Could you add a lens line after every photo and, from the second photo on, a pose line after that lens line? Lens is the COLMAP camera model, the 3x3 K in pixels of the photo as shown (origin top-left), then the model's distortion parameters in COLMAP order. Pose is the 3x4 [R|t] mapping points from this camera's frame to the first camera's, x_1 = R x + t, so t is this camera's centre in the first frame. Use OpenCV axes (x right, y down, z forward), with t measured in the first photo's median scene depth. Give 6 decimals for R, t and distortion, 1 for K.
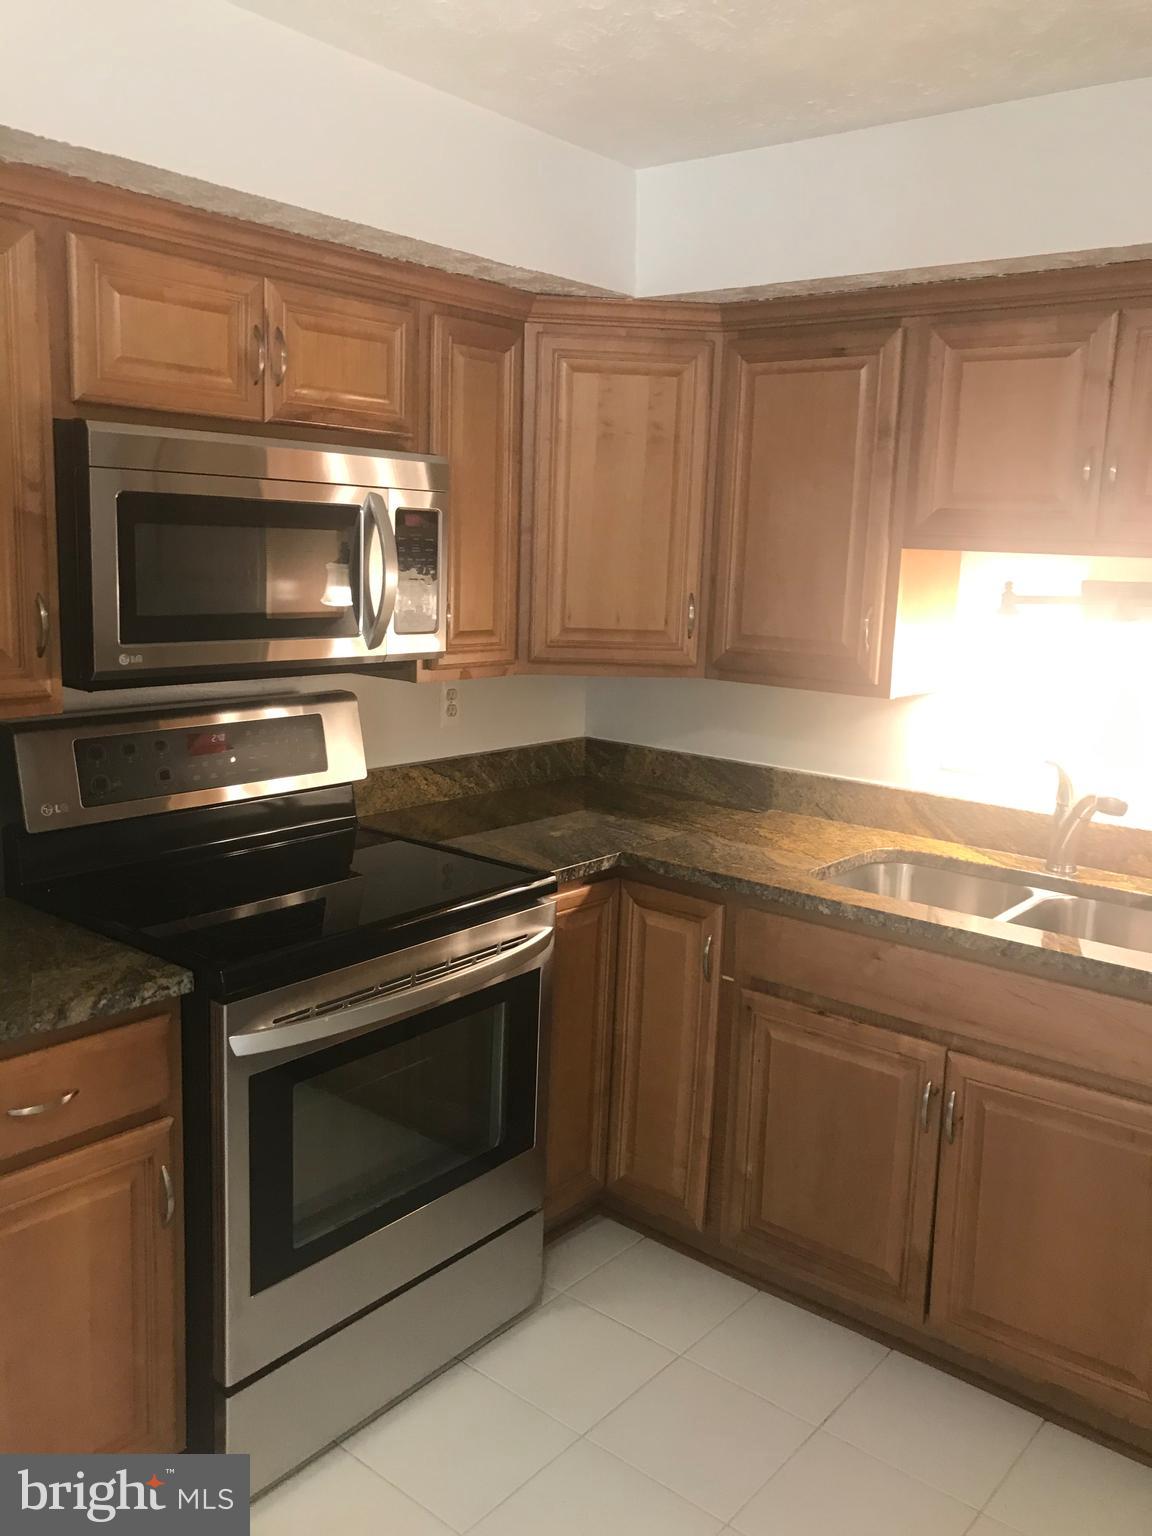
lens RADIAL K [[1269.2, 0, 578.9], [0, 1269.2, 752.5], [0, 0, 1]] dist [0.070995, -0.162530]
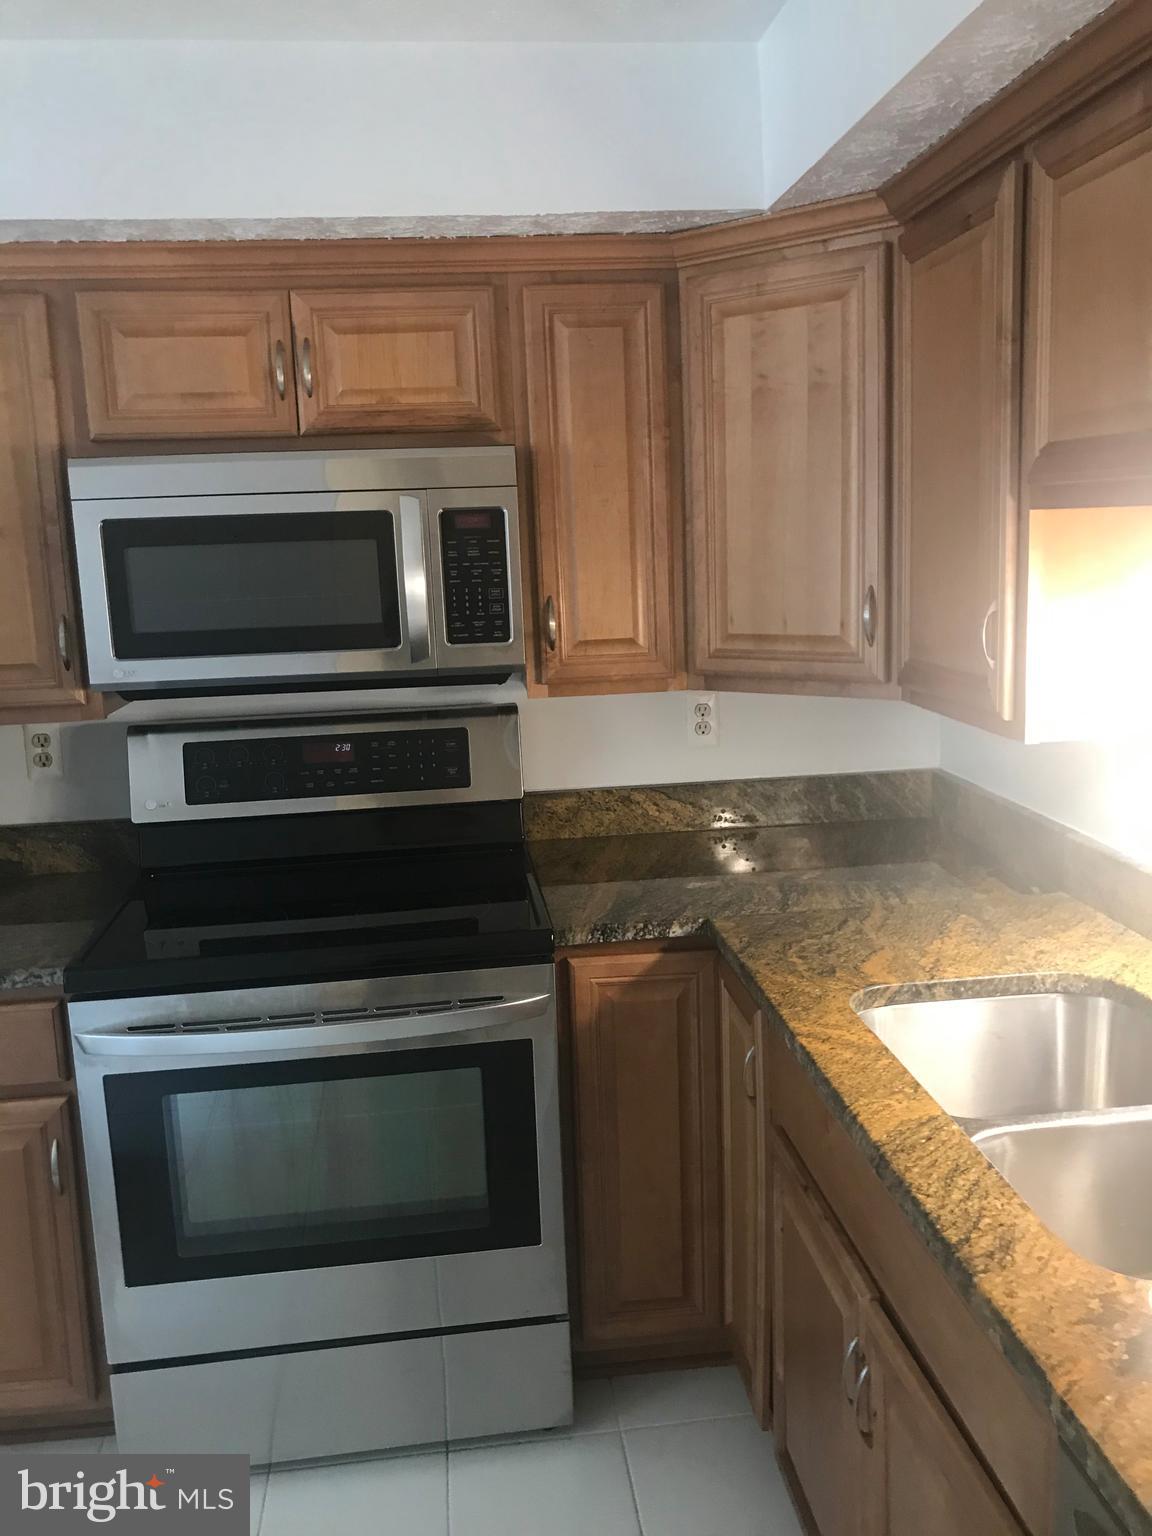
lens RADIAL K [[1269.4, 0, 566.9], [0, 1269.4, 755.3], [0, 0, 1]] dist [0.007539, 0.000920]
pose [[0.714539, 0.059541, -0.697058, 0.558064], [-0.053435, 0.998106, 0.030481, -0.046048], [0.697552, 0.015468, 0.716367, 0.400134]]
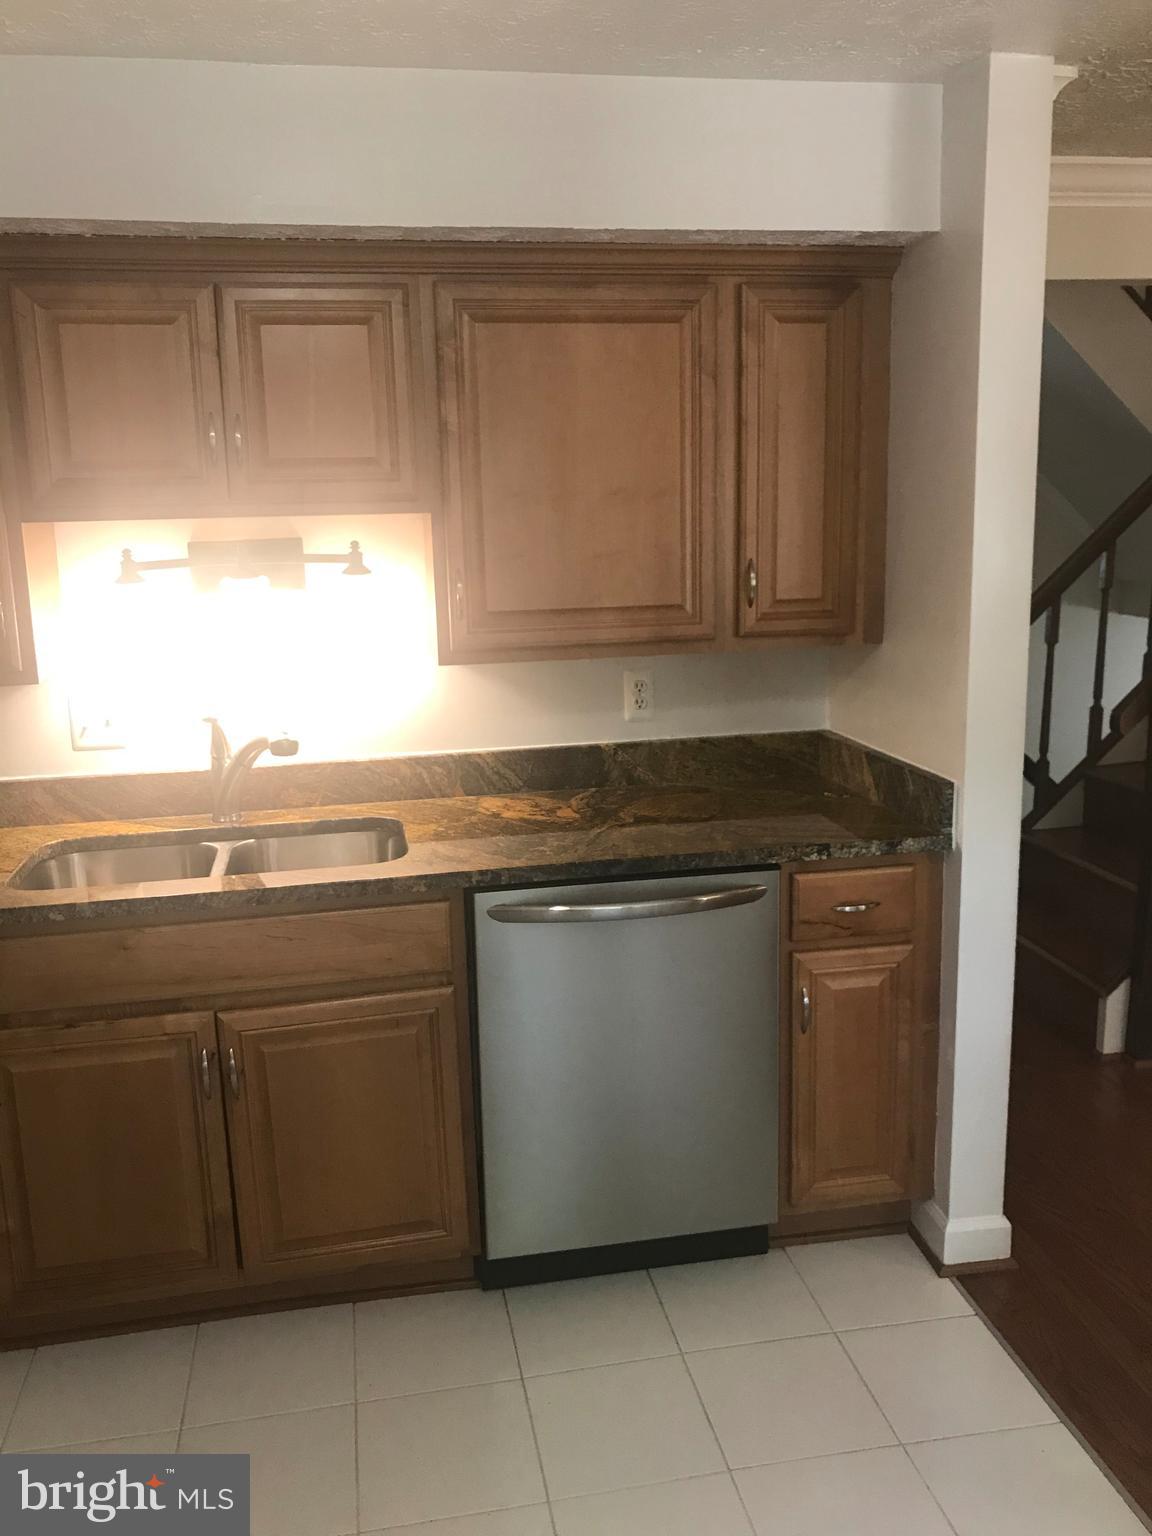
lens RADIAL K [[1282.0, 0, 581.8], [0, 1282.0, 759.5], [0, 0, 1]] dist [0.052629, -0.092025]
pose [[0.643137, -0.199914, 0.739195, -0.222749], [0.175354, 0.978118, 0.111964, -0.025408], [-0.745403, 0.057613, 0.664120, 0.082616]]
